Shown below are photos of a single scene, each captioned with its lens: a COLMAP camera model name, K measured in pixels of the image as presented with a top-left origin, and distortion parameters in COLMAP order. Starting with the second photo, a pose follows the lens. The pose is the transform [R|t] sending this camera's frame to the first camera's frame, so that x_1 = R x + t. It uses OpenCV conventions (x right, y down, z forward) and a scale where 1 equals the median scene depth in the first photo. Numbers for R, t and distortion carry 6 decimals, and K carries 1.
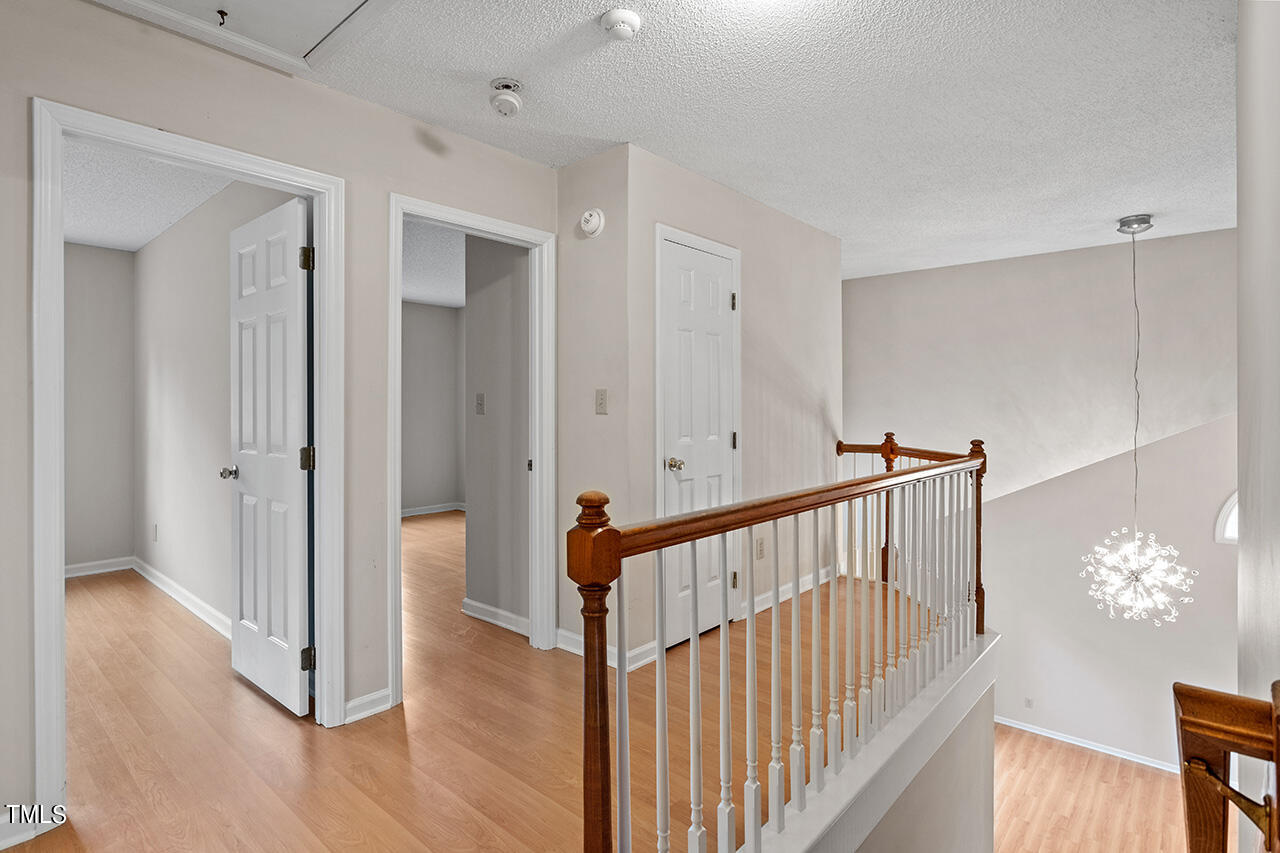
lens RADIAL K [[631.2, 0, 639.8], [0, 631.2, 408.6], [0, 0, 1]] dist [-0.001993, 0.000072]
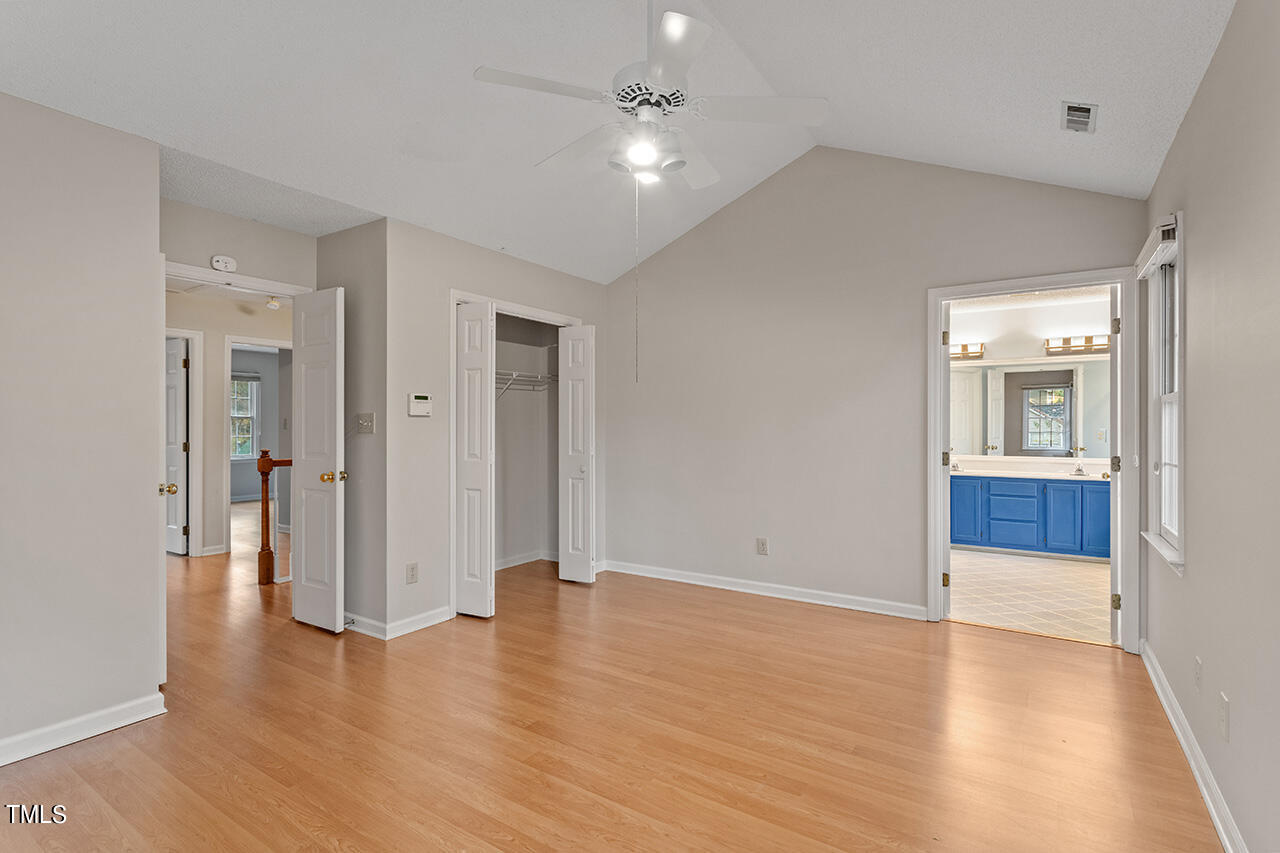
lens RADIAL K [[616.6, 0, 637.1], [0, 616.6, 421.9], [0, 0, 1]] dist [0.004081, 0.000606]
pose [[0.990488, 0.000825, 0.137599, 0.856976], [-0.000490, 0.999997, -0.002465, -0.013874], [-0.137600, 0.002374, 0.990485, -1.579797]]
